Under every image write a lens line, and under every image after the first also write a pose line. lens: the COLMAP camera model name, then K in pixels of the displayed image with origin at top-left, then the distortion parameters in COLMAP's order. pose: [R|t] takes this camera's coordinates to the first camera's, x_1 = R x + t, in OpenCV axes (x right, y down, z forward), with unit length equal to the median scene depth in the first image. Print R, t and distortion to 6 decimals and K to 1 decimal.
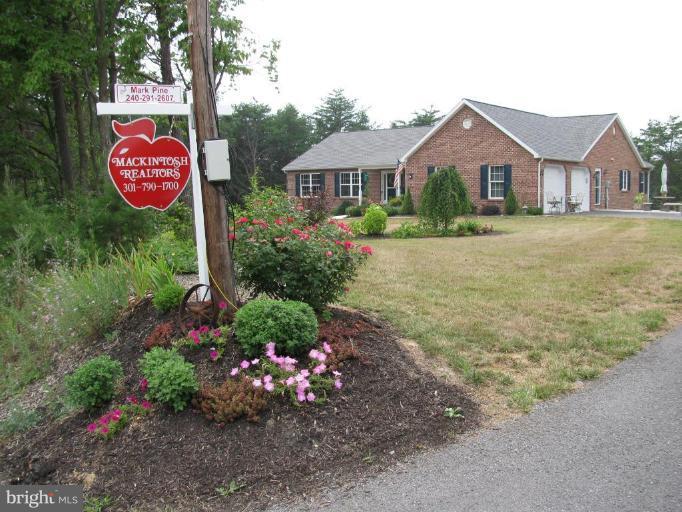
lens RADIAL K [[703.8, 0, 341.0], [0, 703.8, 256.0], [0, 0, 1]] dist [-0.205090, 0.217403]
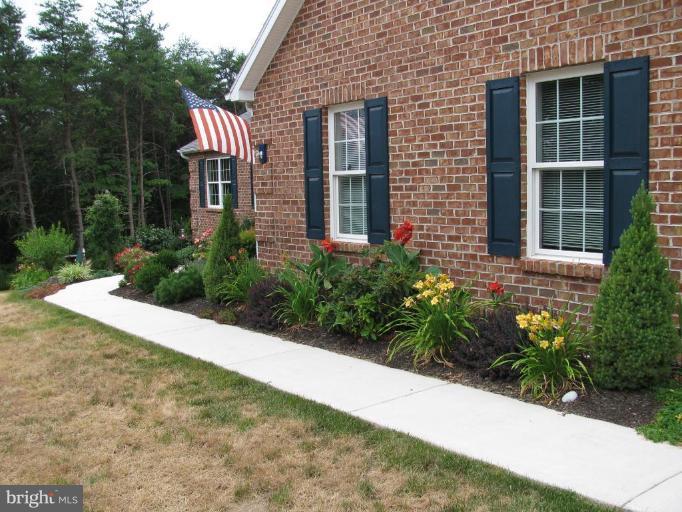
lens RADIAL K [[703.8, 0, 341.0], [0, 703.8, 256.0], [0, 0, 1]] dist [-0.205090, 0.217403]
pose [[0.974169, 0.011239, -0.225539, 0.184411], [-0.008125, 0.999858, 0.014731, -0.076147], [0.225672, -0.012518, 0.974123, 0.723985]]
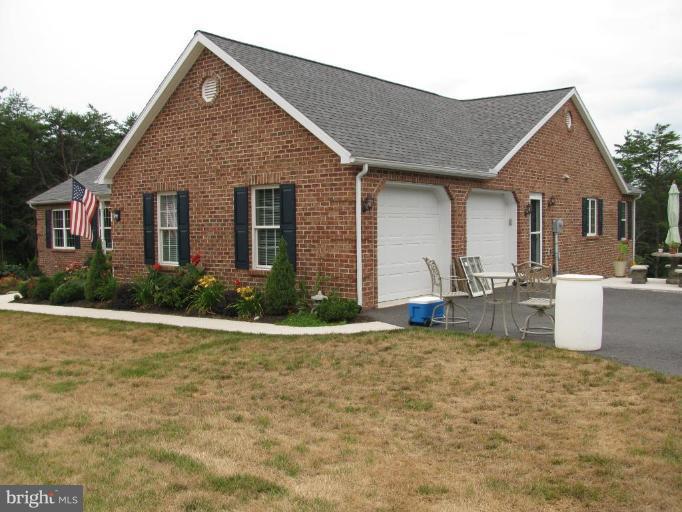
lens RADIAL K [[703.8, 0, 341.0], [0, 703.8, 256.0], [0, 0, 1]] dist [-0.205090, 0.217403]
pose [[0.999414, -0.003451, 0.034070, 0.224658], [0.005041, 0.998897, -0.046683, -0.063108], [-0.033871, 0.046827, 0.998329, 0.526785]]
